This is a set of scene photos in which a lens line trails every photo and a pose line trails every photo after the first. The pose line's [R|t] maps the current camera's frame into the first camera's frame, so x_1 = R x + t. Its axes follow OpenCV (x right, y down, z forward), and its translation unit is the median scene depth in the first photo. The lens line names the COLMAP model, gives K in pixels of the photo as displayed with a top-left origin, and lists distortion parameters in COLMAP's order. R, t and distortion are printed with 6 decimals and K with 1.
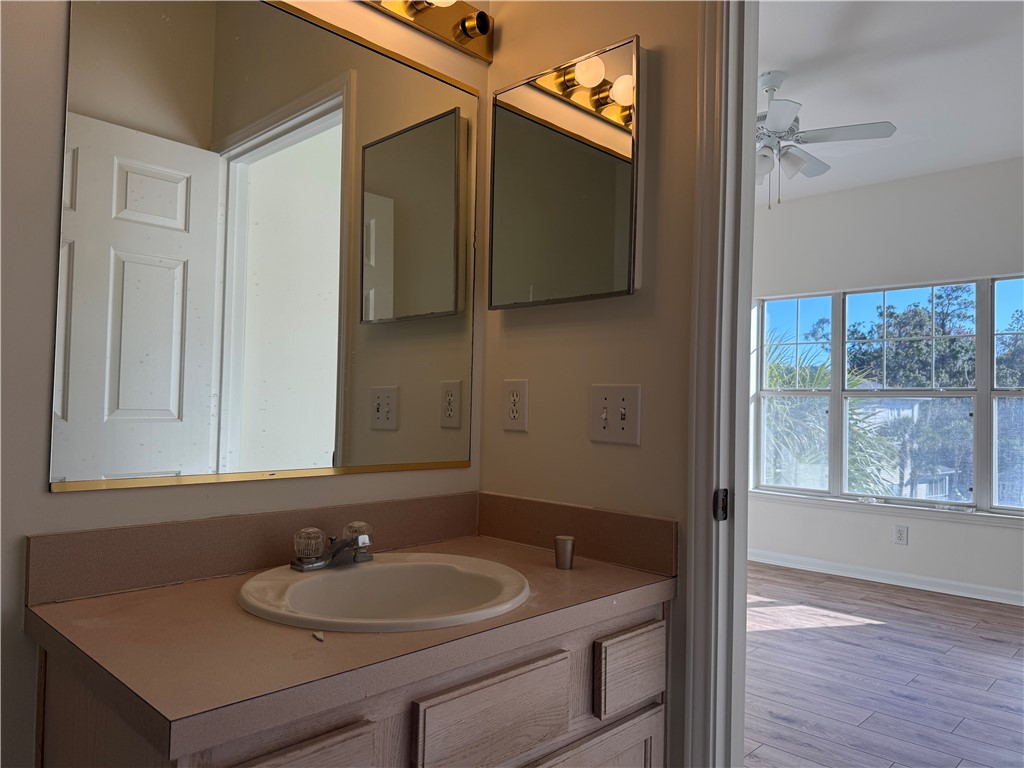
lens RADIAL K [[725.7, 0, 509.9], [0, 725.7, 384.8], [0, 0, 1]] dist [0.034174, -0.037732]
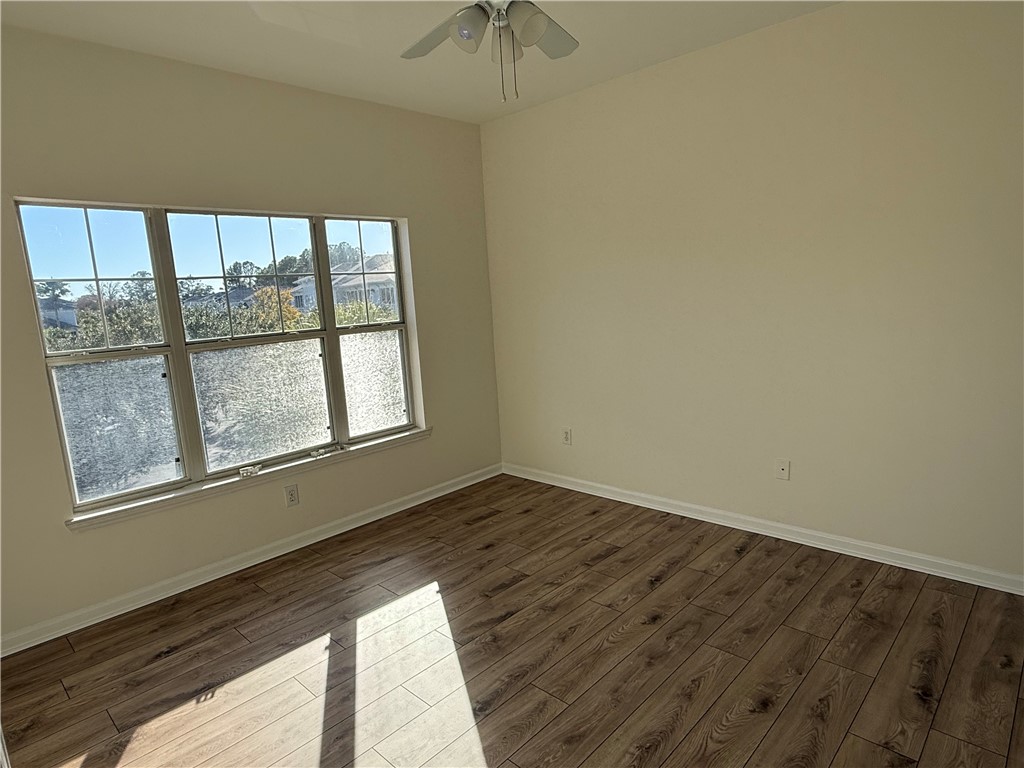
lens RADIAL K [[605.8, 0, 510.4], [0, 605.8, 390.1], [0, 0, 1]] dist [0.005153, 0.000319]
pose [[-0.003433, -0.189960, 0.981786, -0.242148], [0.026332, 0.981434, 0.189984, -0.078576], [-0.999647, 0.026505, 0.001632, 0.989675]]
